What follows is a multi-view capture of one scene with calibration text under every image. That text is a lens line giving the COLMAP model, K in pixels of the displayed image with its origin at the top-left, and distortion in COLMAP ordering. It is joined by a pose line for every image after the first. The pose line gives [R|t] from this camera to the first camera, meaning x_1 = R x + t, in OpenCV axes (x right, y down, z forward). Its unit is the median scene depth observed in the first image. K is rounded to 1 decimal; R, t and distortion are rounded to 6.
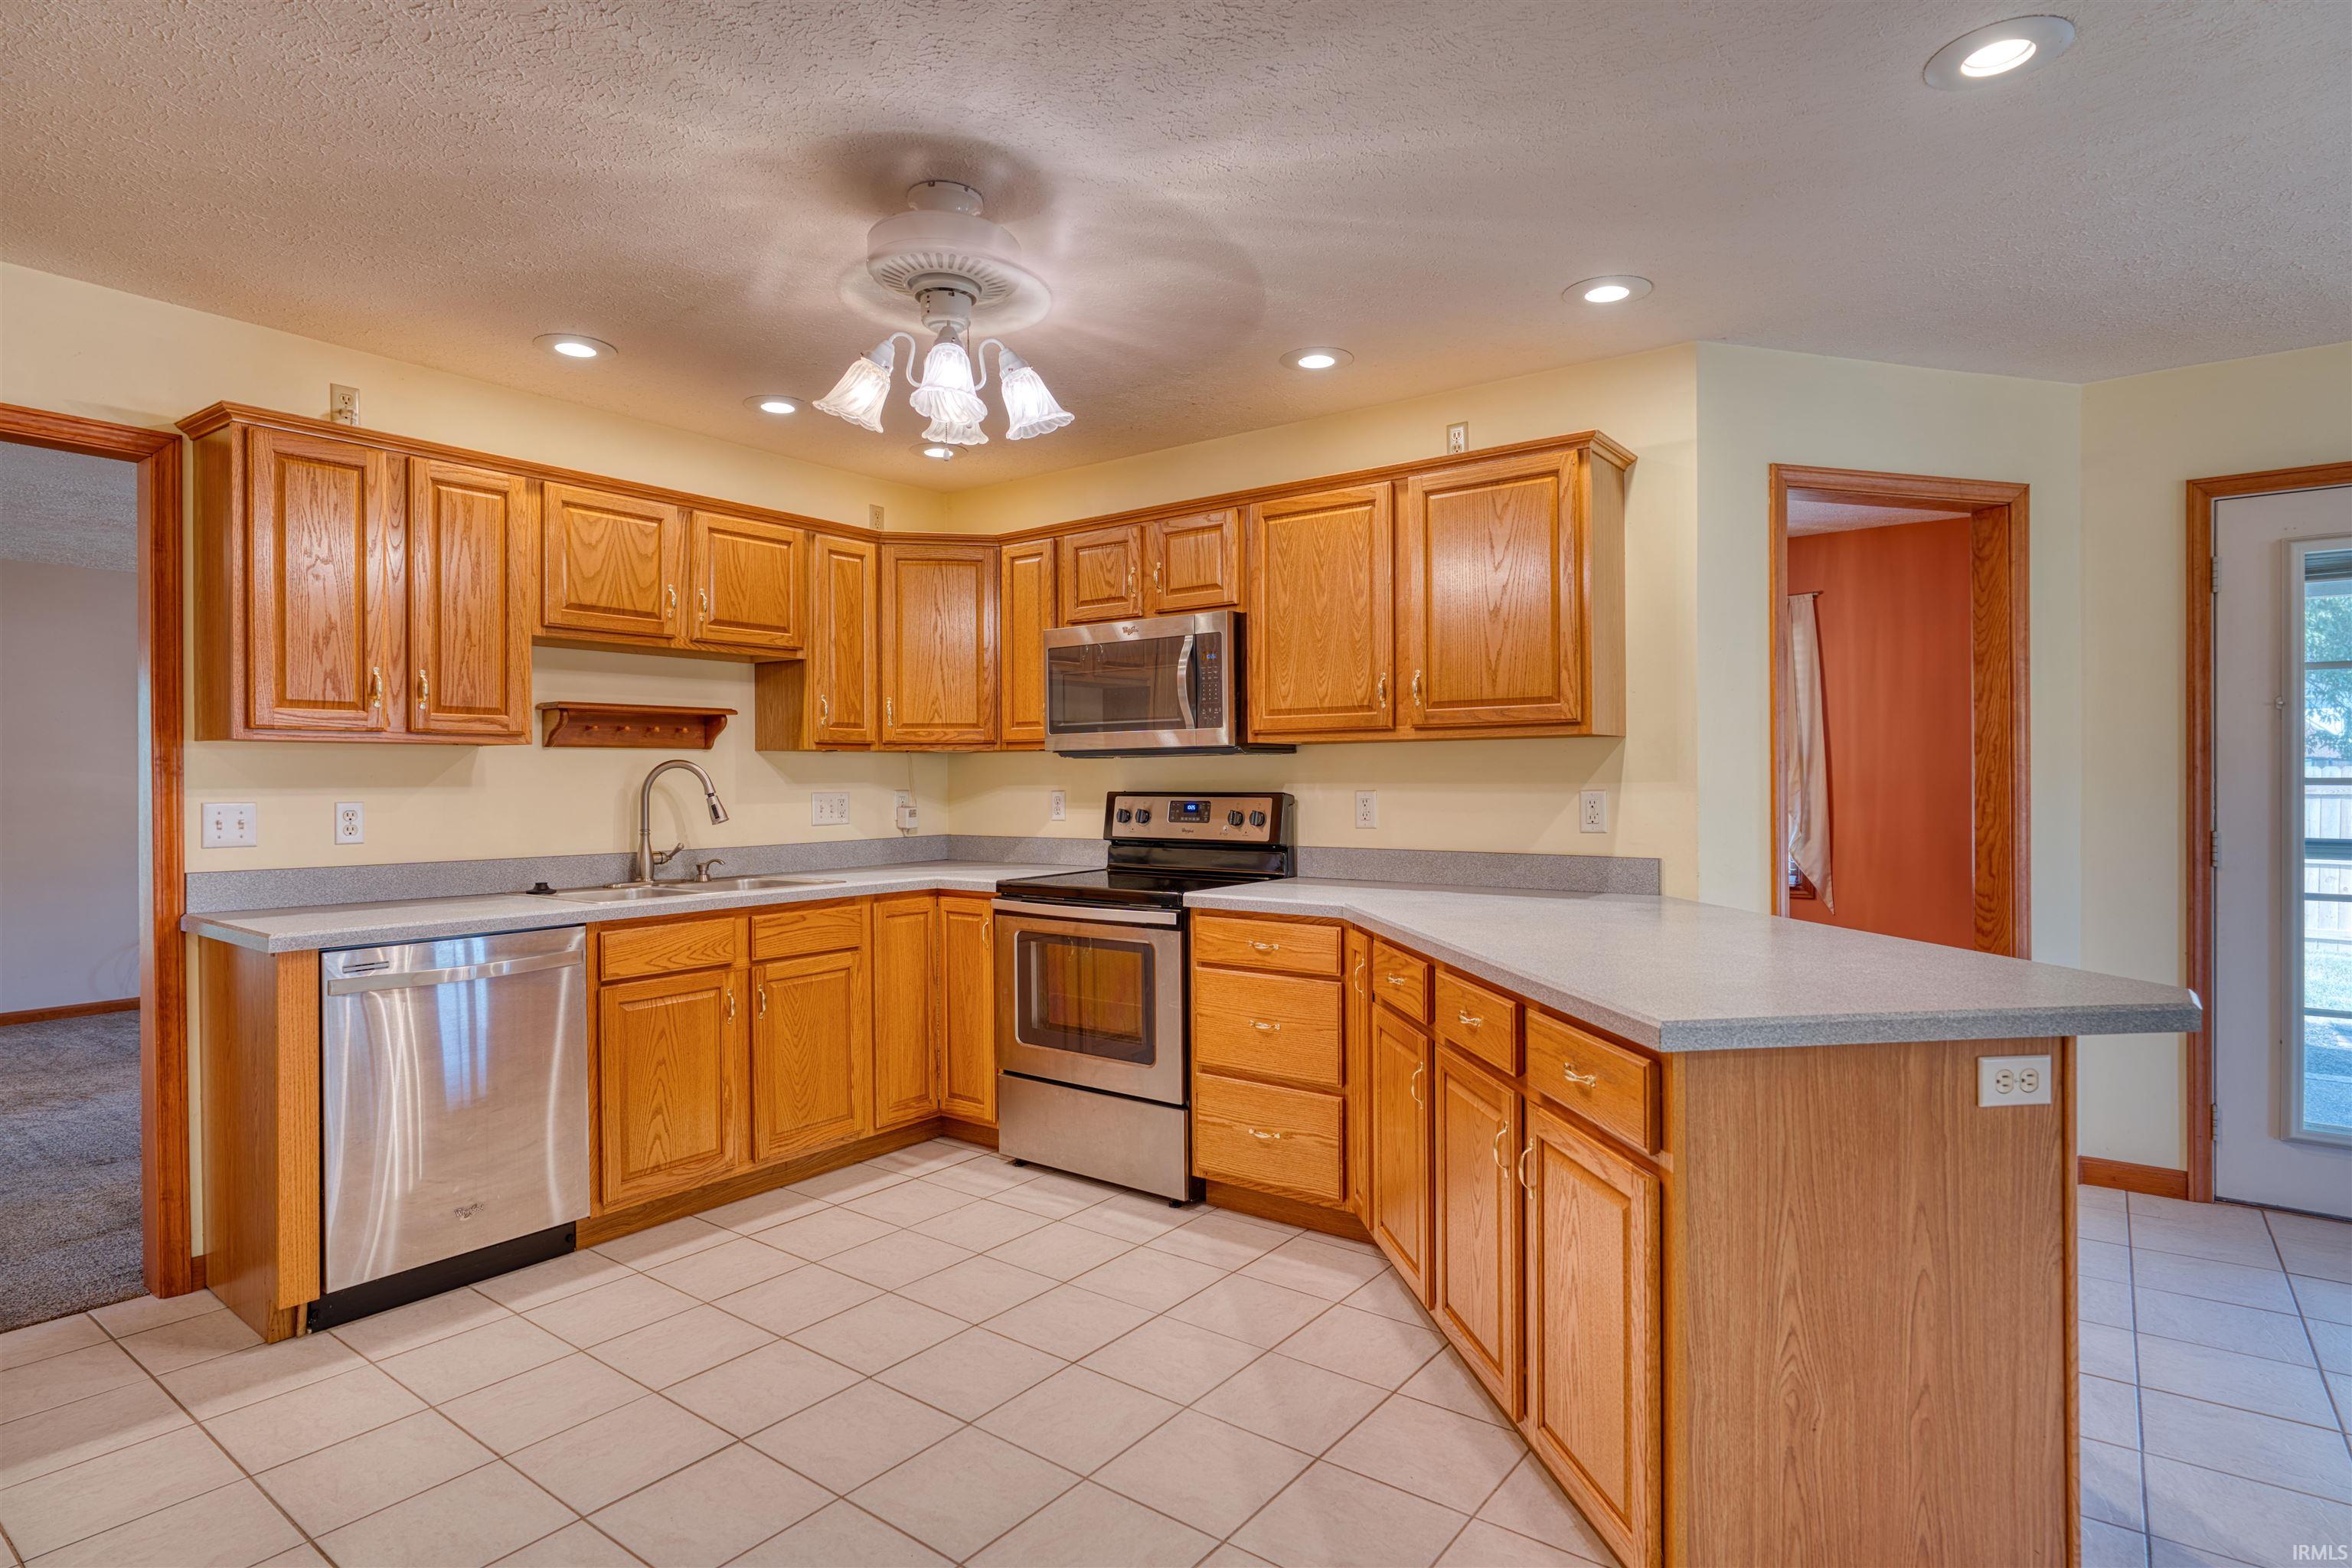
lens RADIAL K [[1208.7, 0, 1172.7], [0, 1208.7, 783.0], [0, 0, 1]] dist [-0.007460, 0.002339]
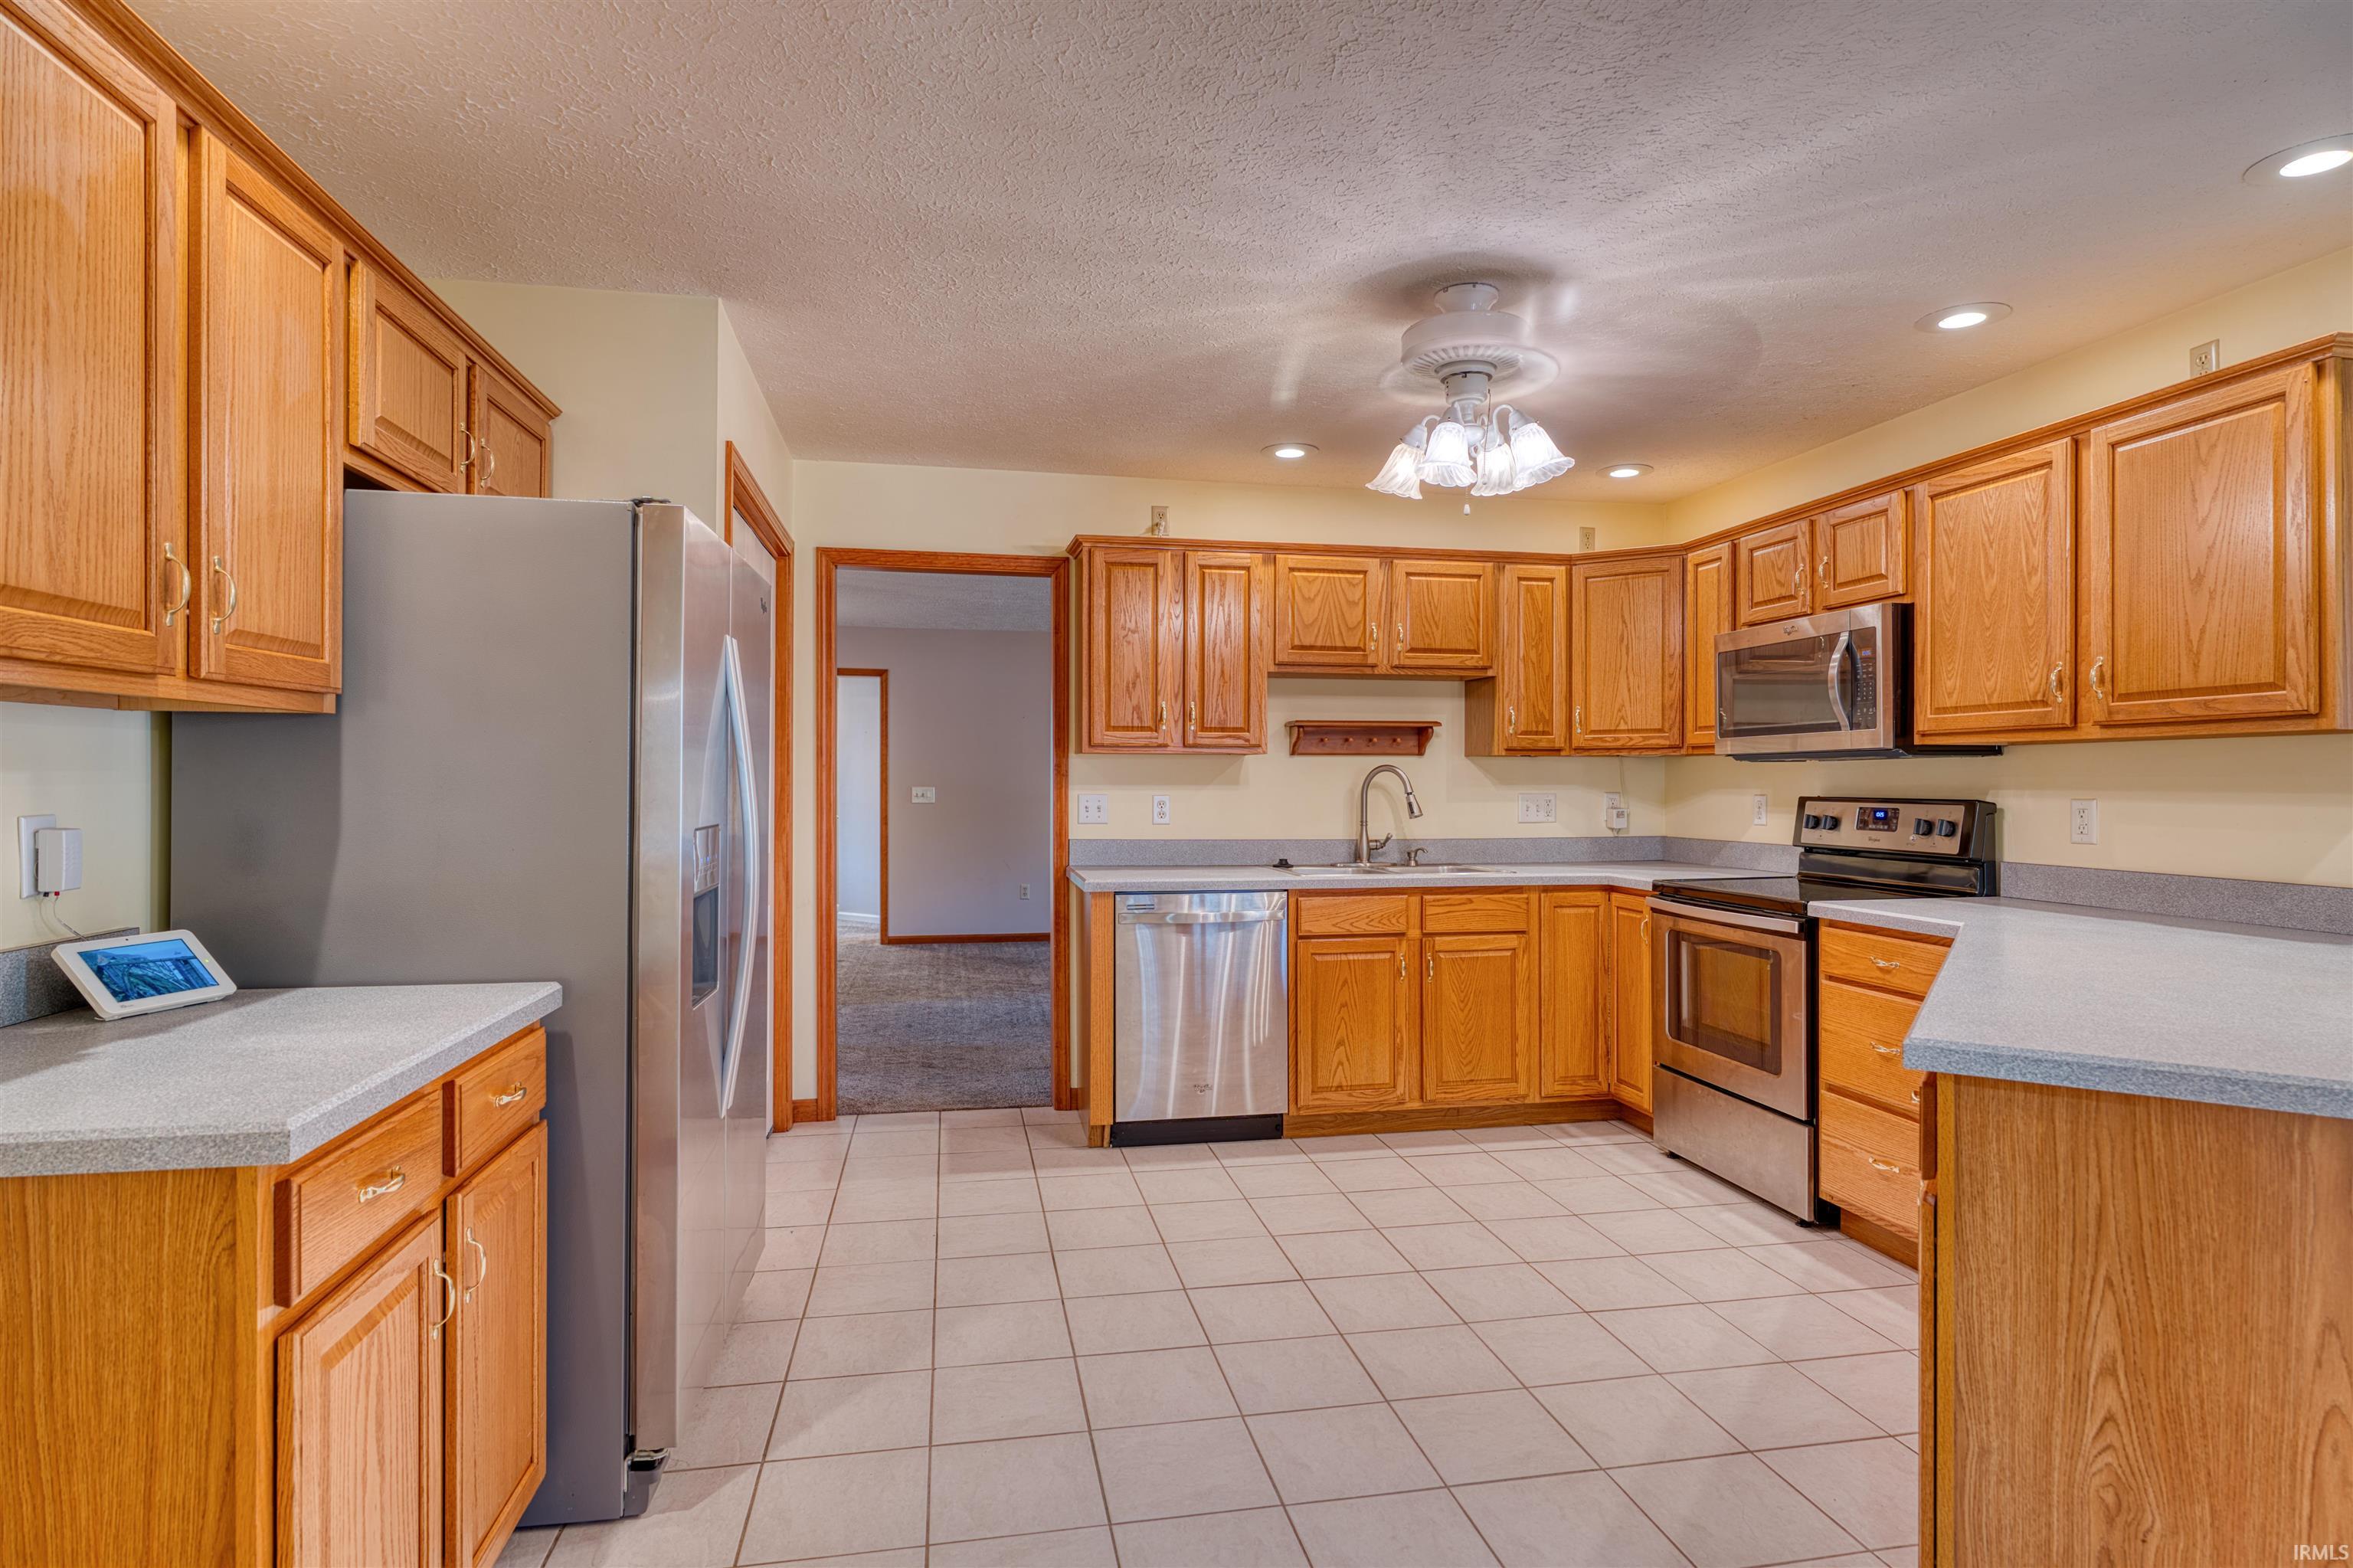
lens RADIAL K [[1209.2, 0, 1187.0], [0, 1209.2, 782.7], [0, 0, 1]] dist [-0.007460, 0.002339]
pose [[0.744520, 0.007340, -0.667559, 0.295673], [-0.008235, 0.999964, 0.001811, -0.001879], [0.667549, 0.004150, 0.744554, -0.052110]]
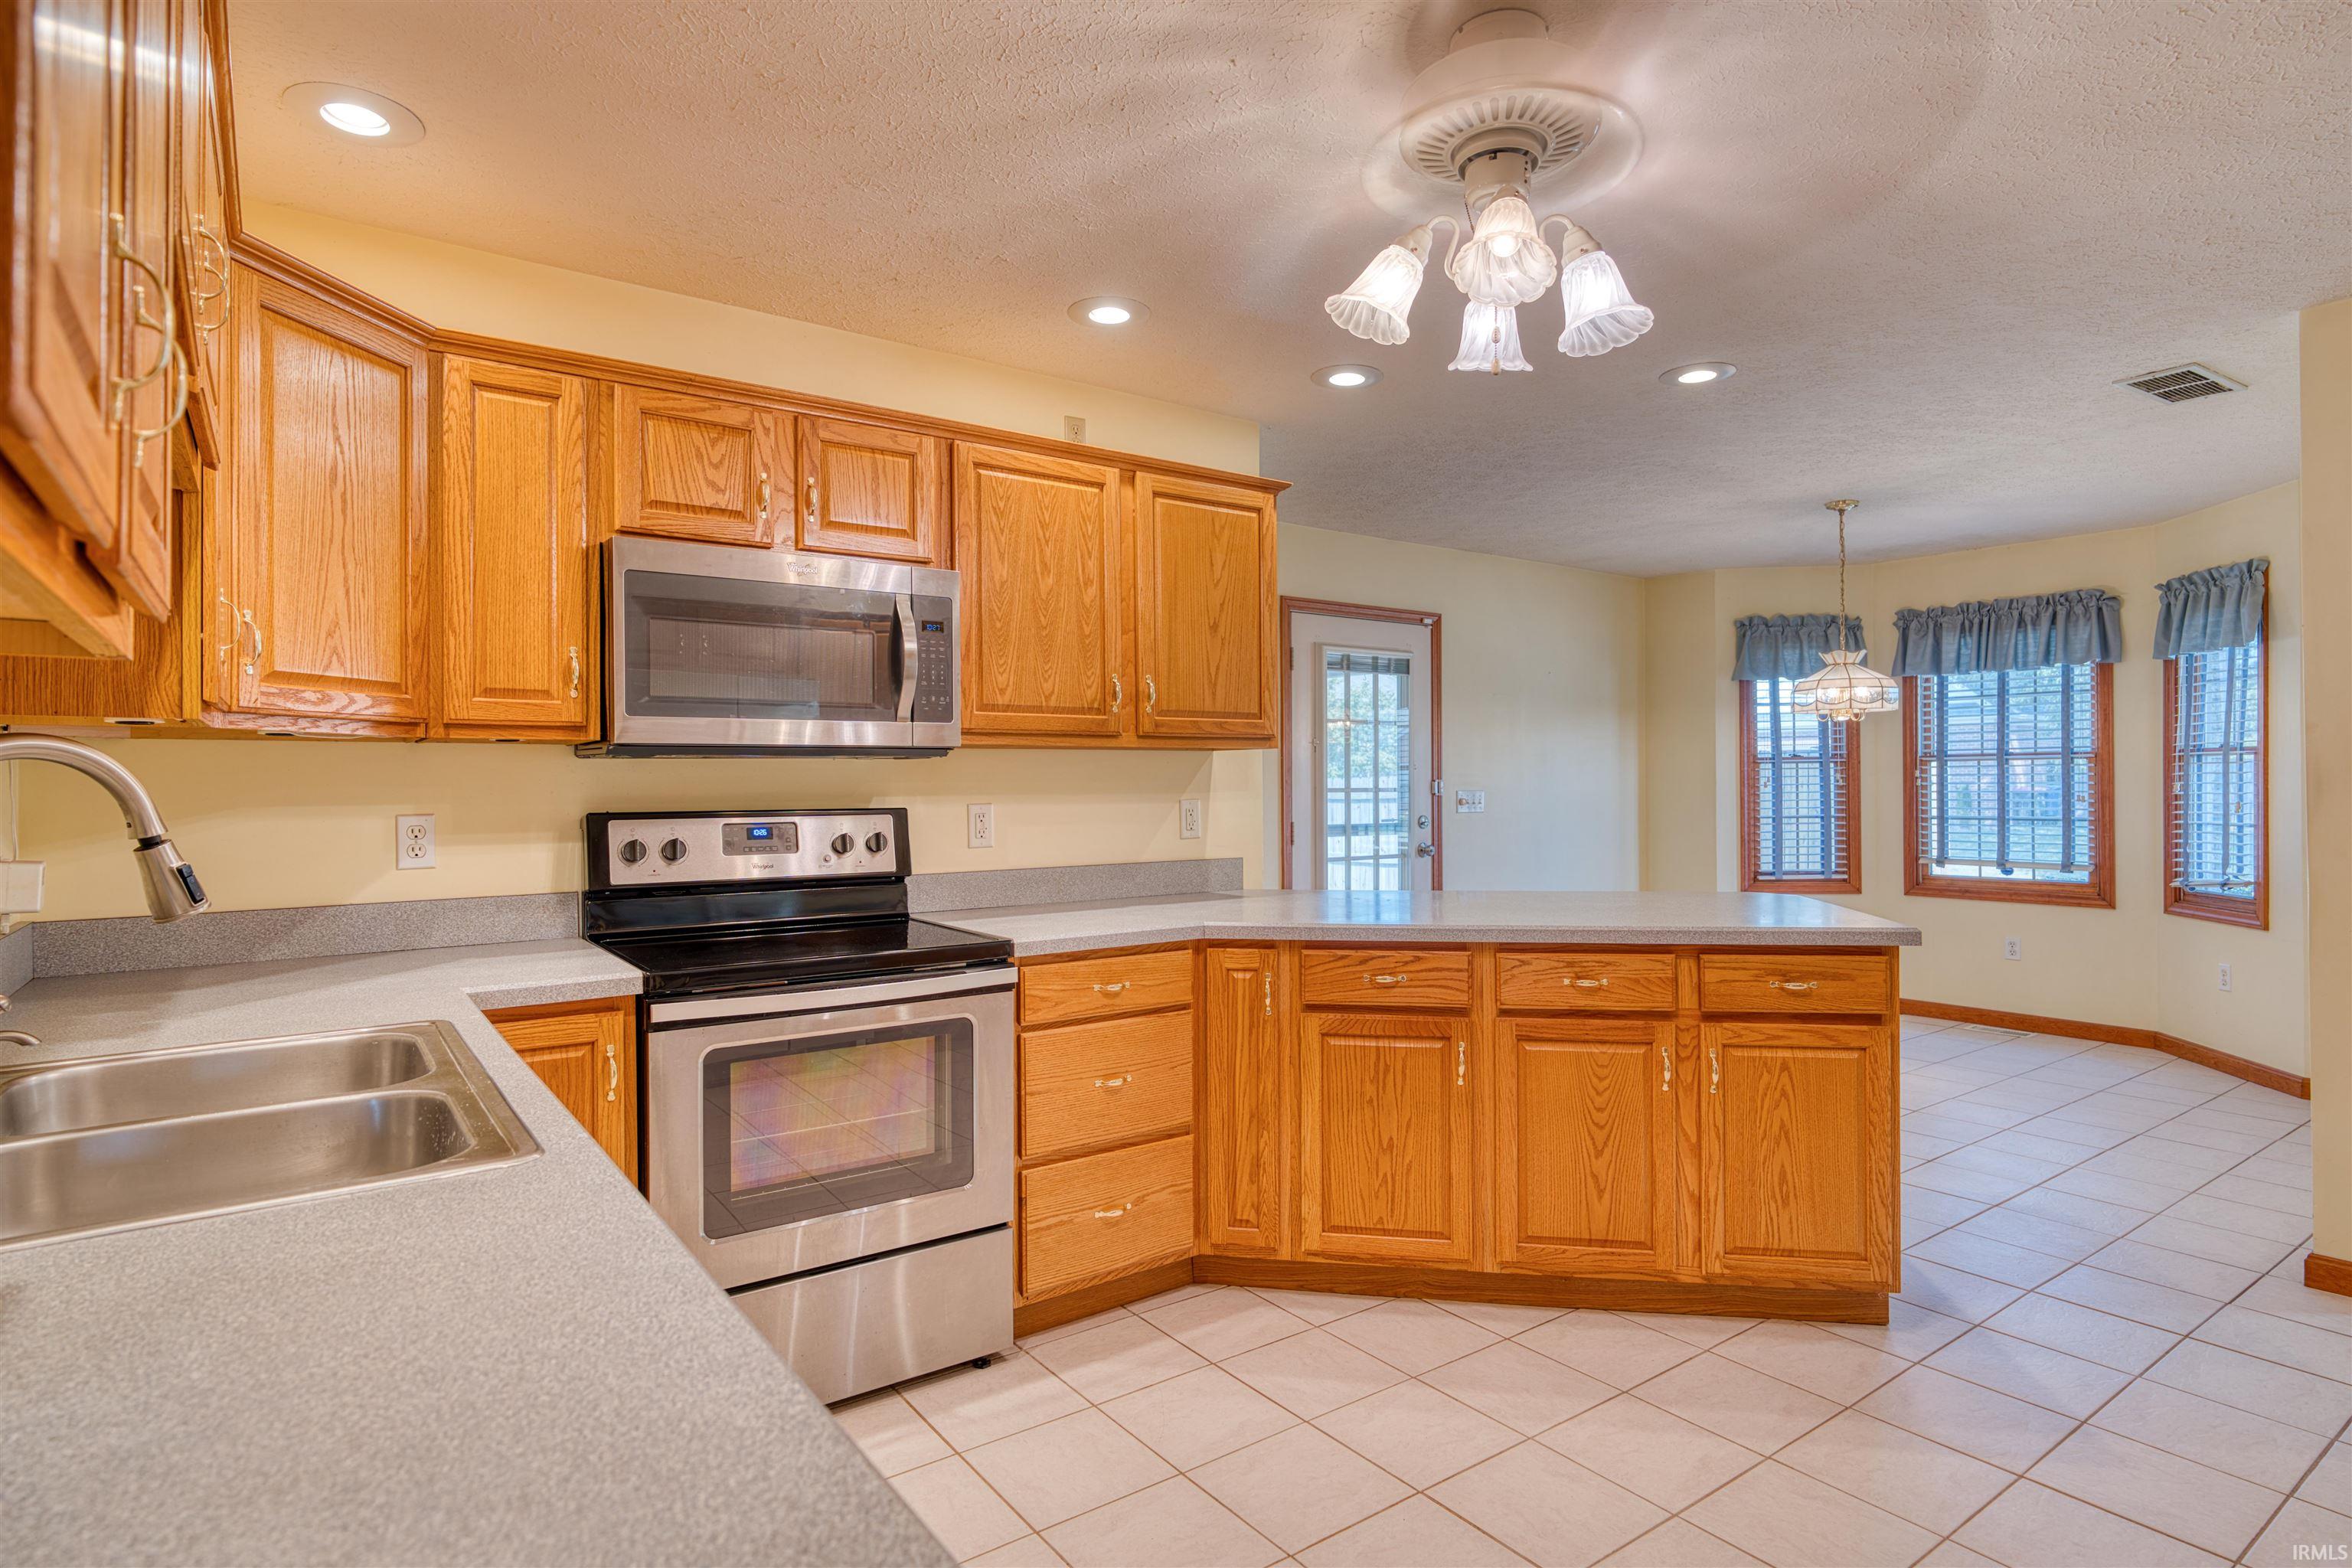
lens RADIAL K [[1208.7, 0, 1177.3], [0, 1208.7, 788.5], [0, 0, 1]] dist [-0.007460, 0.002339]
pose [[0.297913, -0.000042, 0.954593, -0.716905], [0.009876, 0.999947, -0.003038, -0.000971], [-0.954542, 0.010332, 0.297898, 0.706901]]
